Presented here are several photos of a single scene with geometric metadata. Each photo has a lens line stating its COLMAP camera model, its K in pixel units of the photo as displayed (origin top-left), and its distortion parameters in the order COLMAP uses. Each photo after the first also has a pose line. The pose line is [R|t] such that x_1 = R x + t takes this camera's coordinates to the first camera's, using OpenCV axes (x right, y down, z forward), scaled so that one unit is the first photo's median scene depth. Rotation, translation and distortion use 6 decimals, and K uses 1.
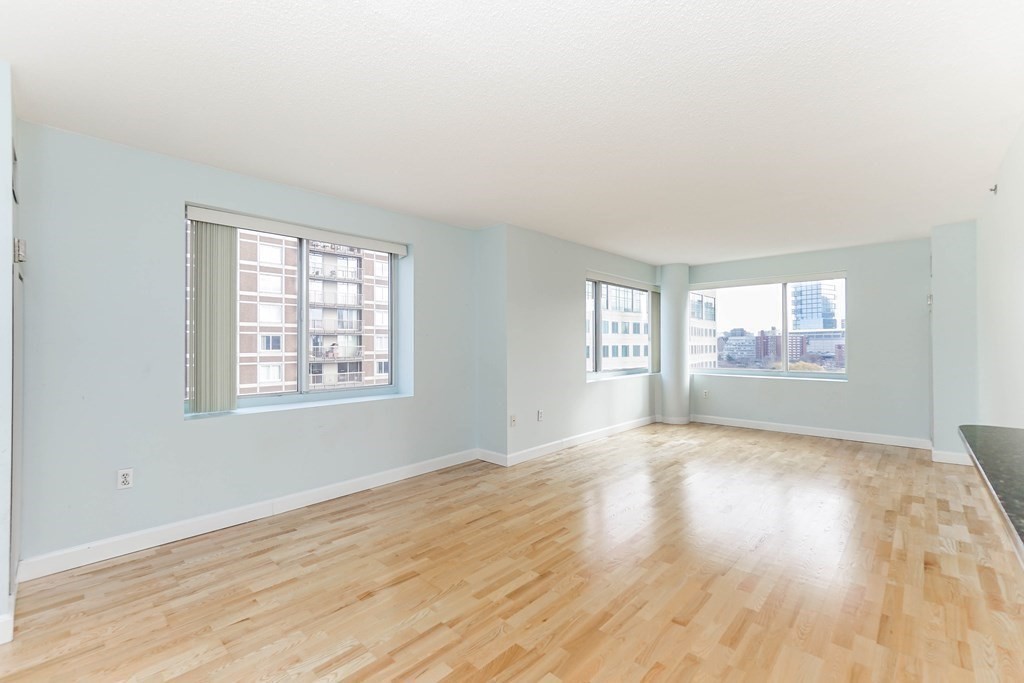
lens RADIAL K [[443.2, 0, 511.4], [0, 443.2, 338.8], [0, 0, 1]] dist [0.001306, 0.002073]
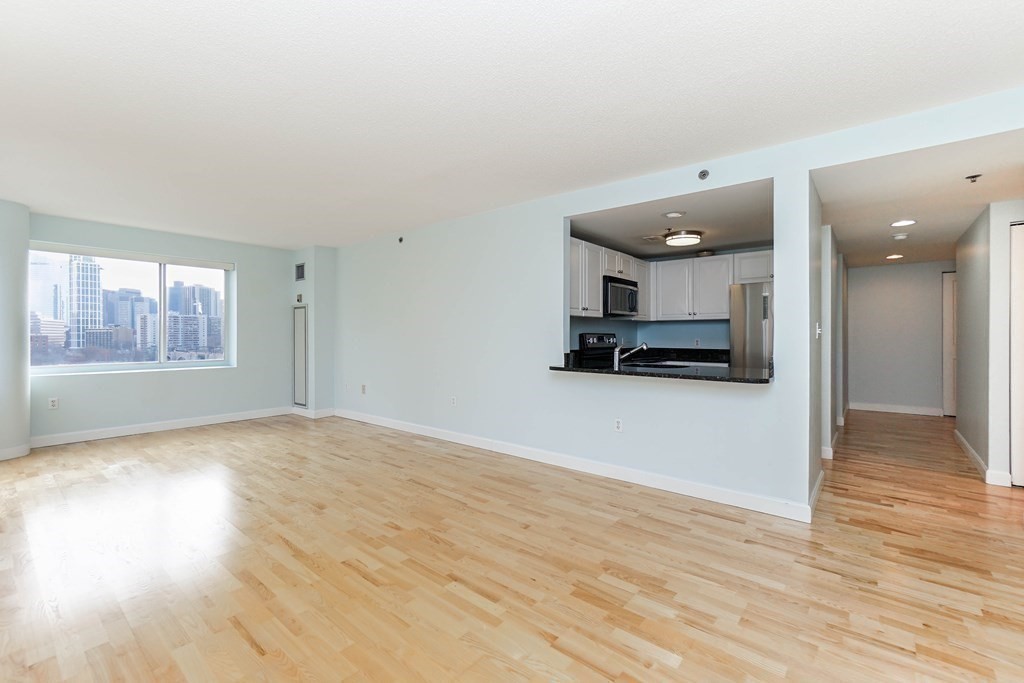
lens RADIAL K [[443.2, 0, 509.4], [0, 443.2, 335.7], [0, 0, 1]] dist [0.001306, 0.002073]
pose [[-0.052722, -0.000174, 0.998609, -0.848649], [-0.012643, 0.999920, -0.000493, 0.030040], [-0.998529, -0.012652, -0.052719, 0.944023]]
